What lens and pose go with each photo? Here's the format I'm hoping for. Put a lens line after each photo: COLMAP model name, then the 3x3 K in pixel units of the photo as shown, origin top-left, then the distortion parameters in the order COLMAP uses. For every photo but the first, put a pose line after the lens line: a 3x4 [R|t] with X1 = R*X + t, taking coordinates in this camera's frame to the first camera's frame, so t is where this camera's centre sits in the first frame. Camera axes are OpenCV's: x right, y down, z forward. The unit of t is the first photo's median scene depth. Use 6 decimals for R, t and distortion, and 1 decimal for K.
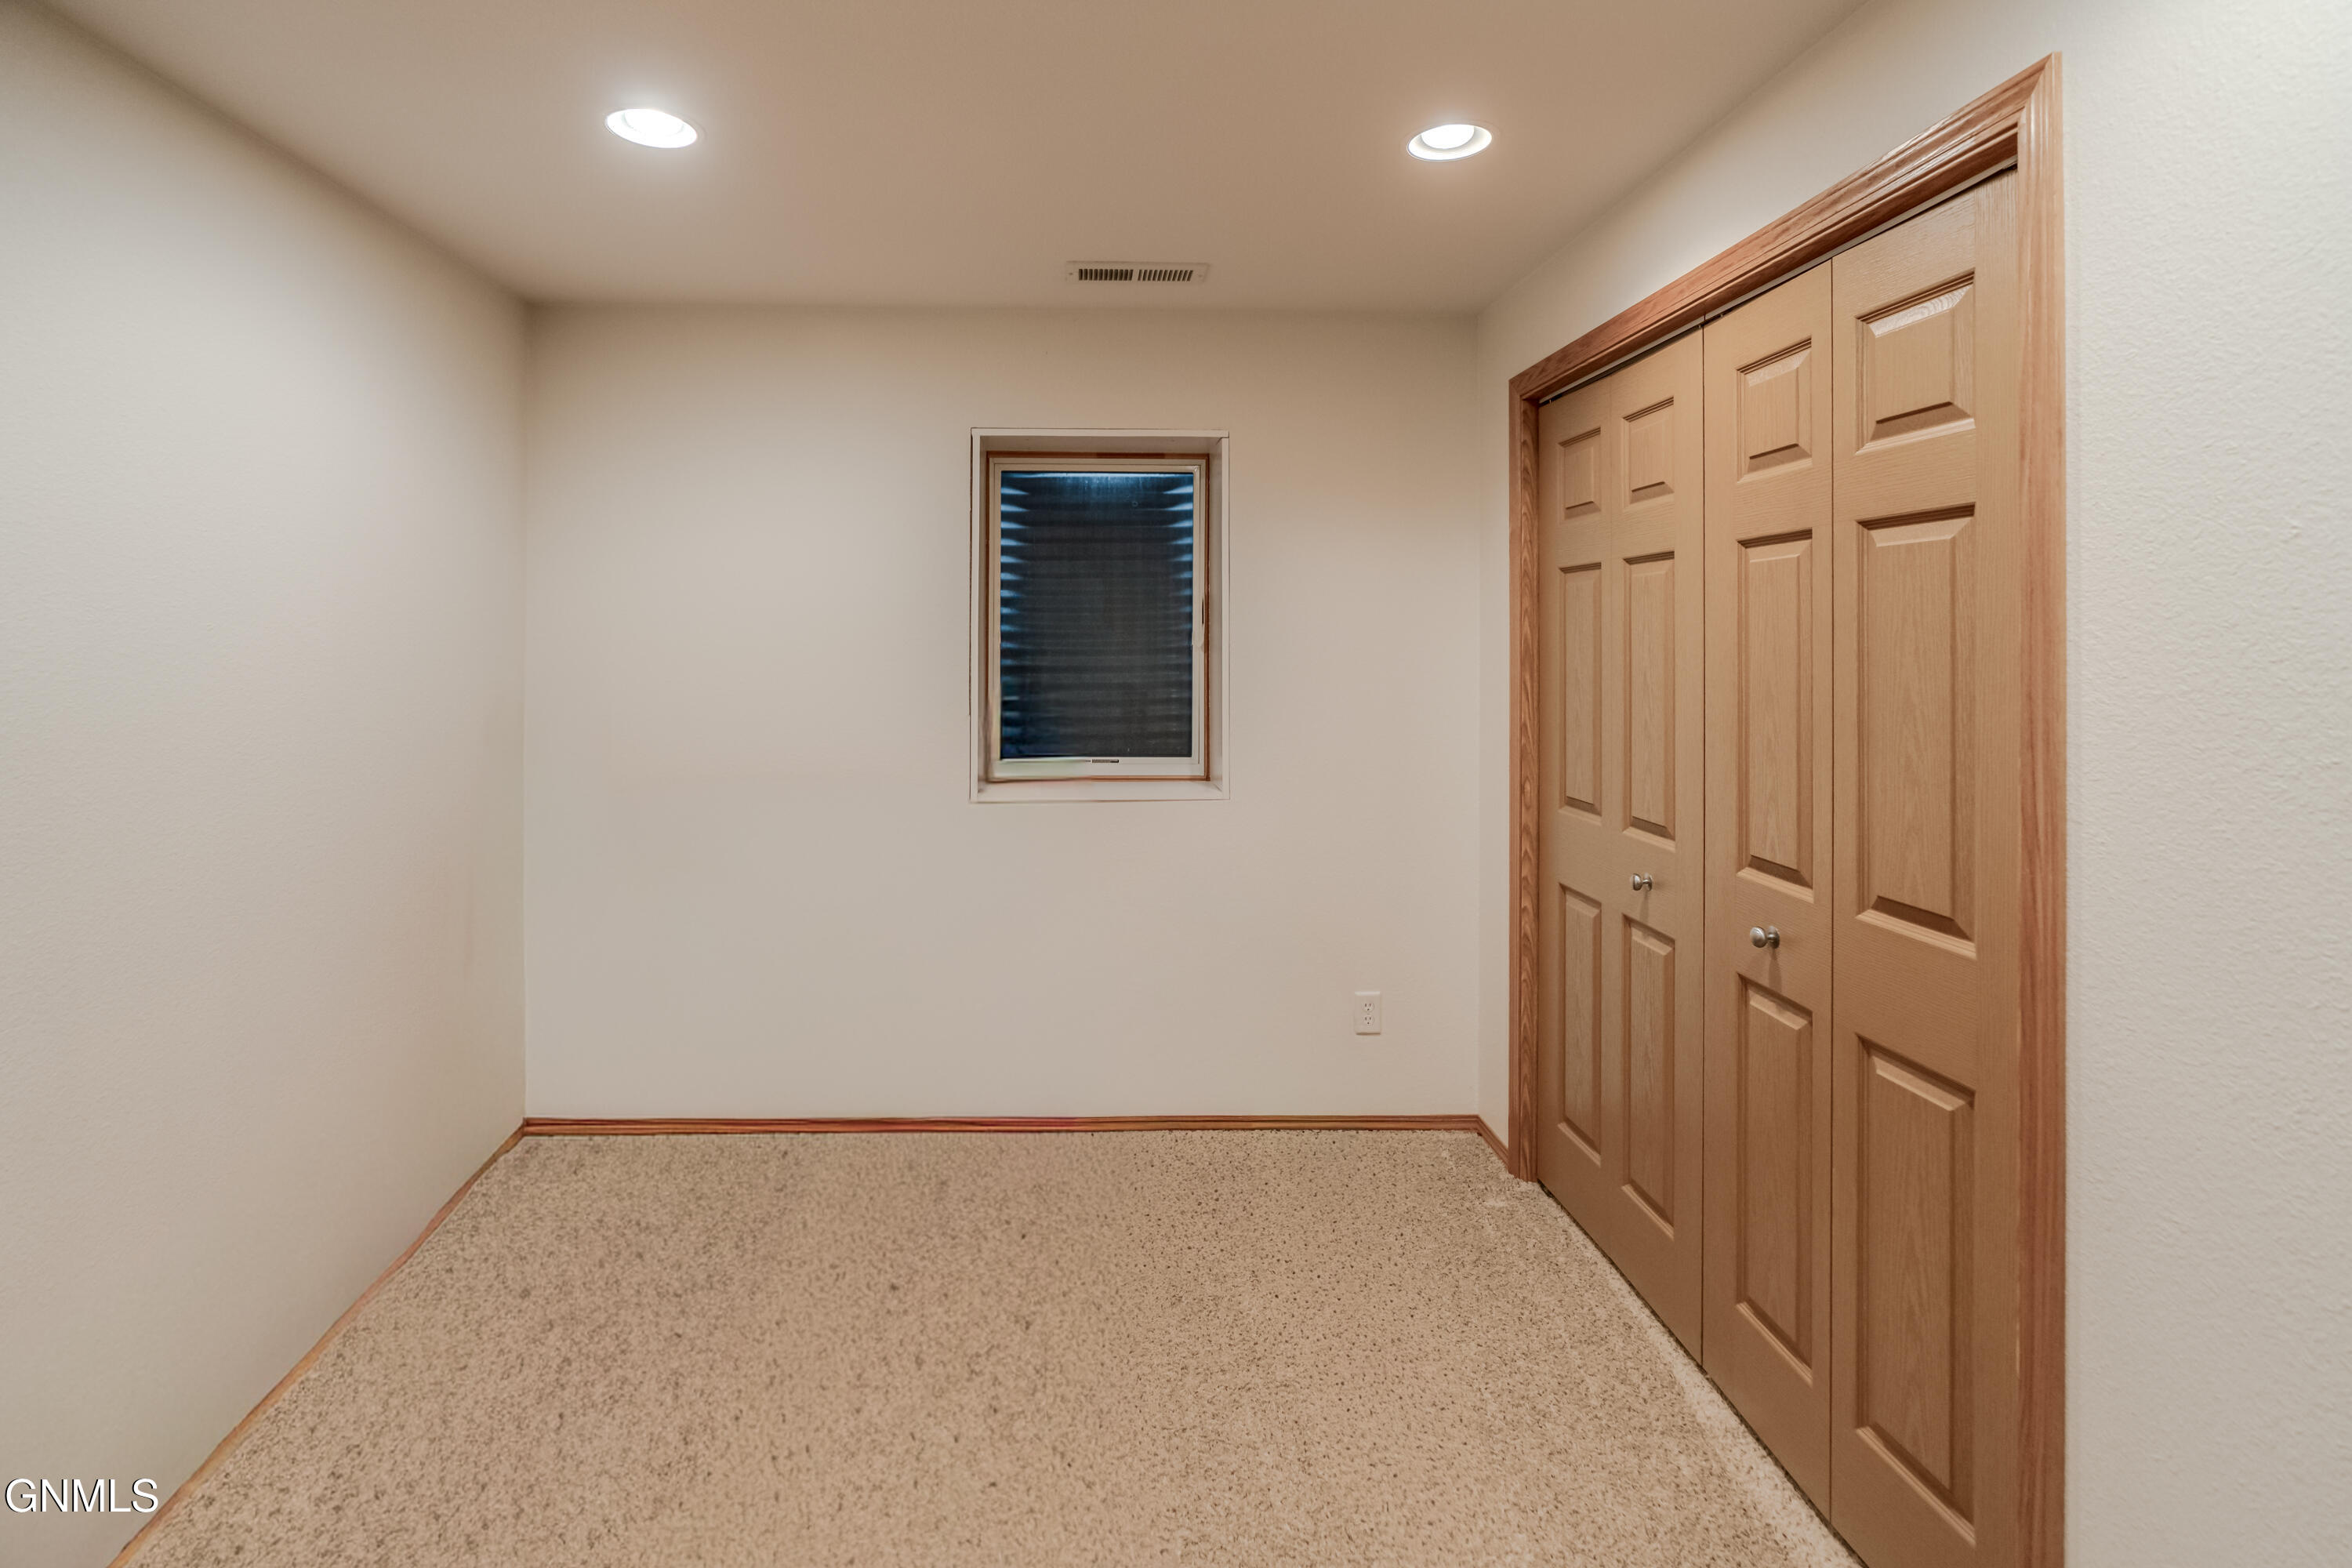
lens RADIAL K [[1089.3, 0, 1166.8], [0, 1089.3, 628.7], [0, 0, 1]] dist [-0.001930, 0.002444]
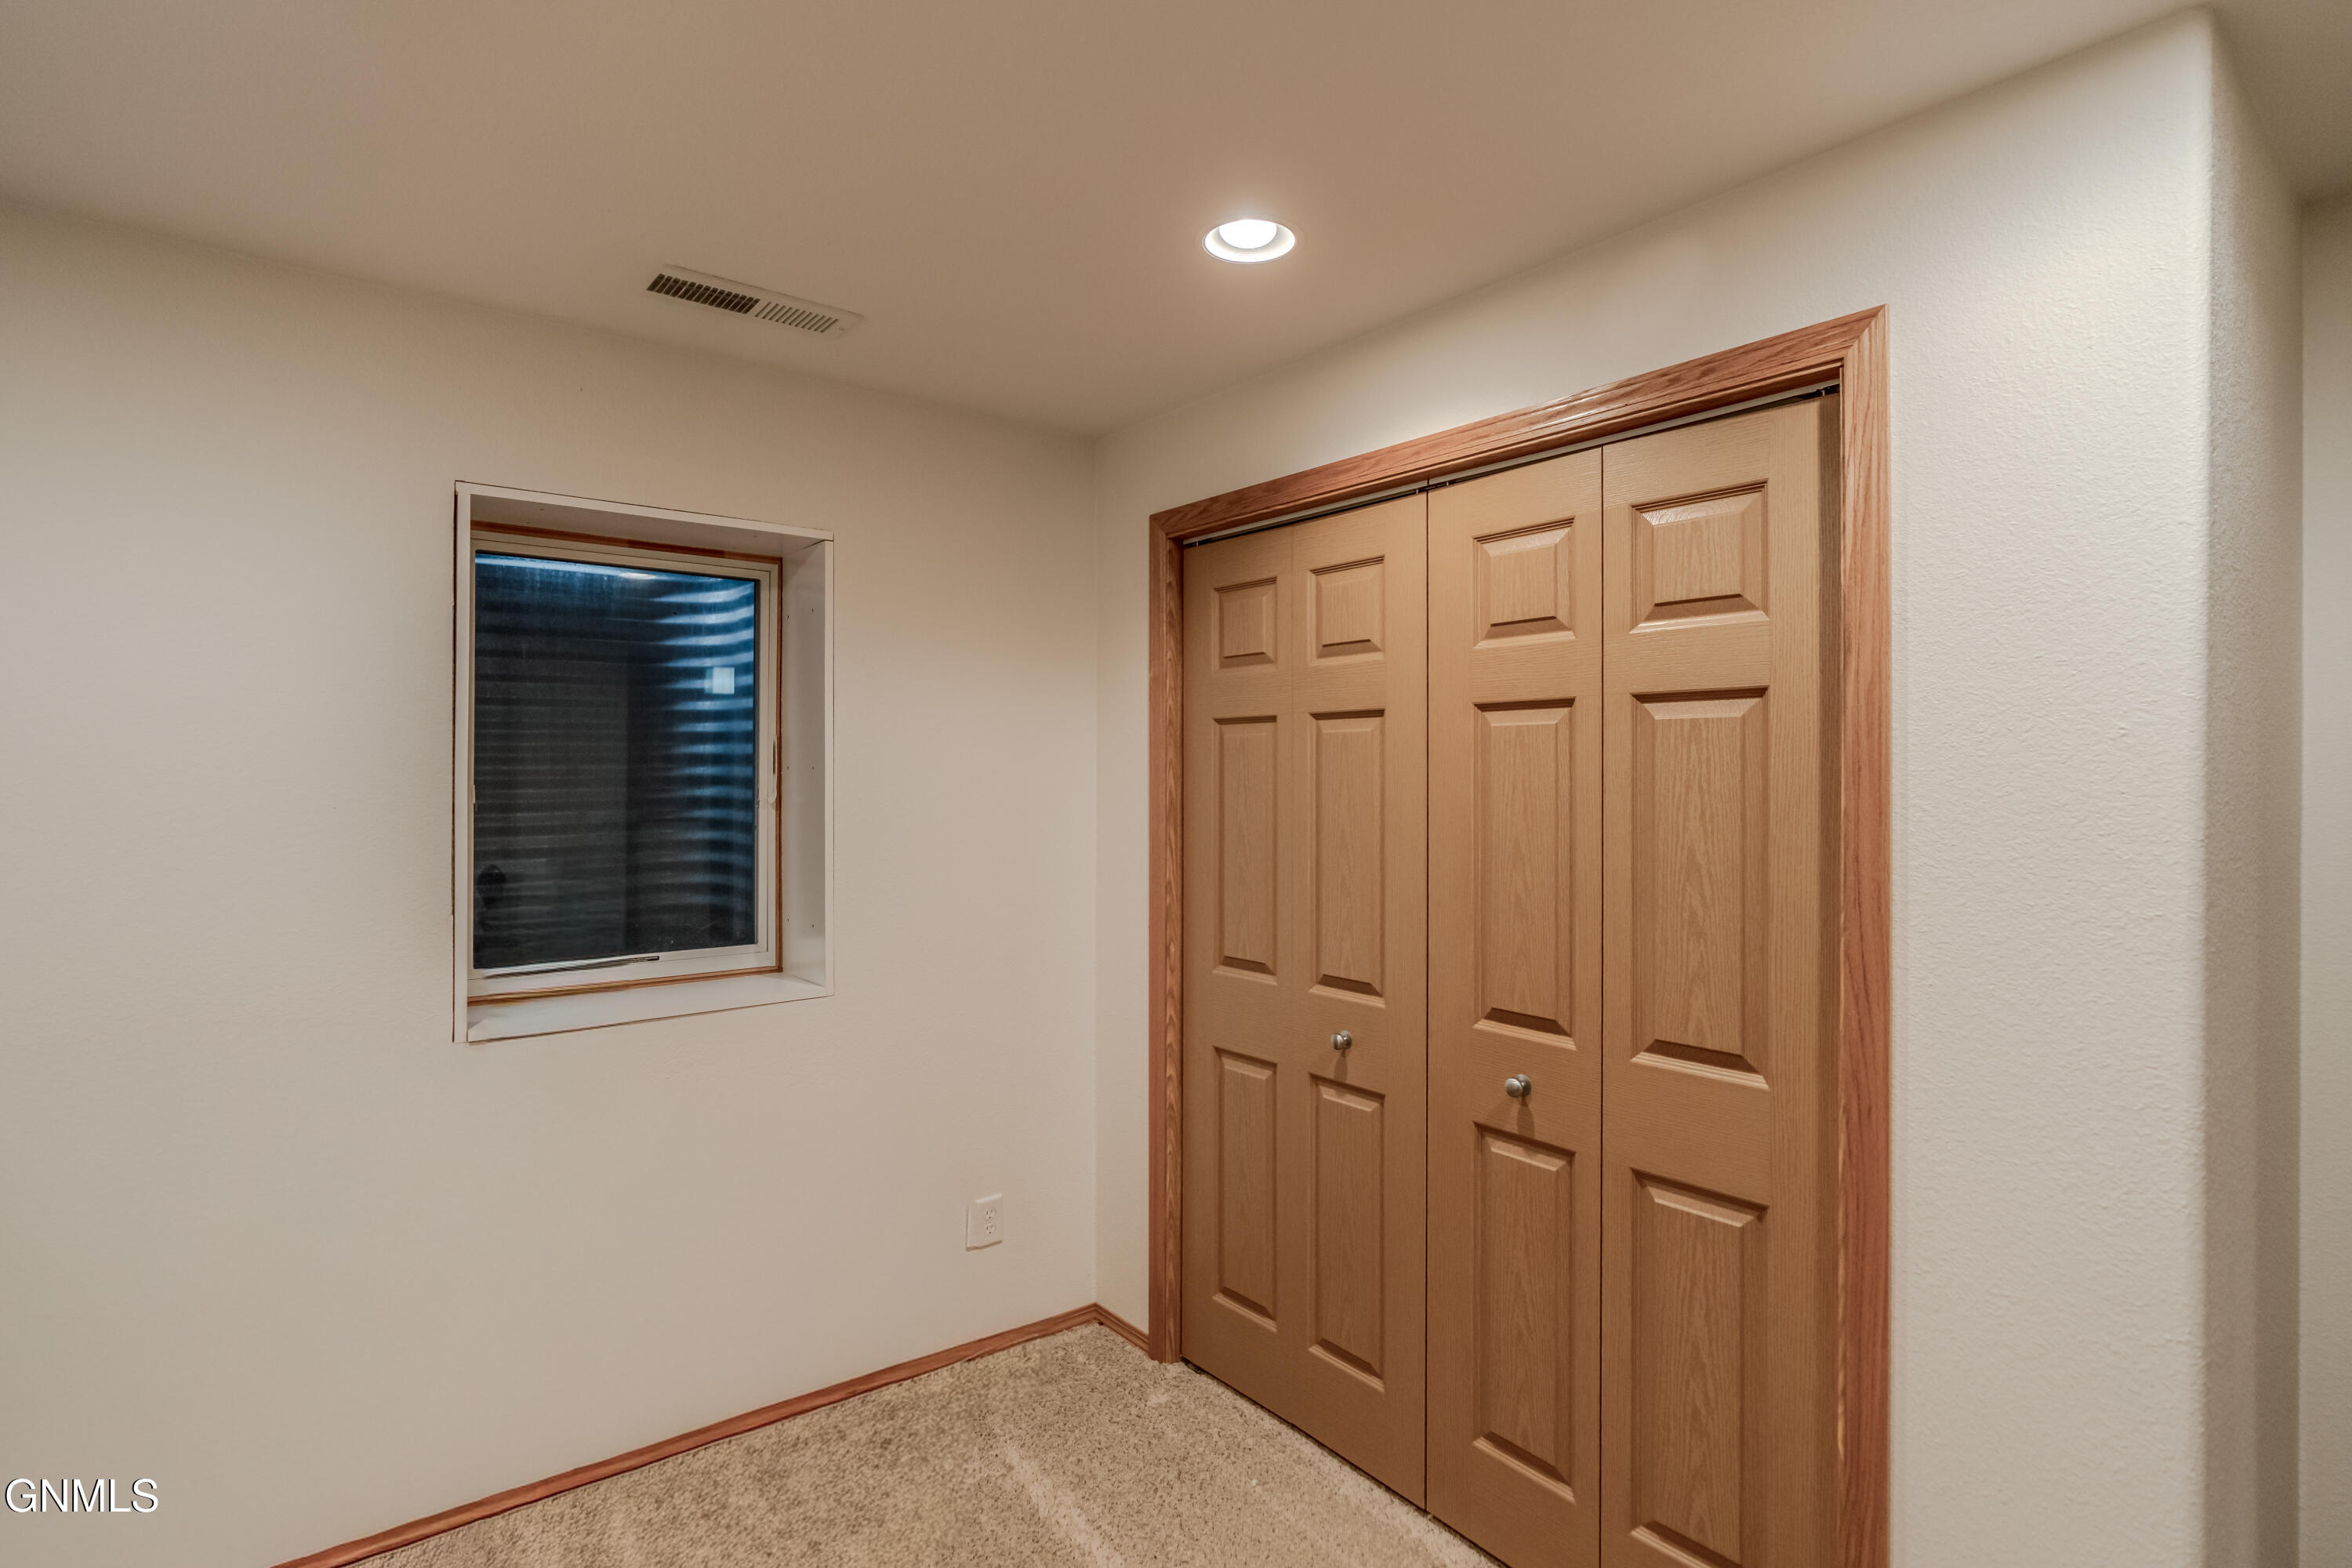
lens RADIAL K [[1083.6, 0, 1156.9], [0, 1083.6, 760.5], [0, 0, 1]] dist [-0.007646, 0.003121]
pose [[0.815870, 0.003408, 0.578226, -0.325447], [-0.005789, 0.999981, 0.002274, -0.028772], [-0.578207, -0.005203, 0.815874, 0.345619]]
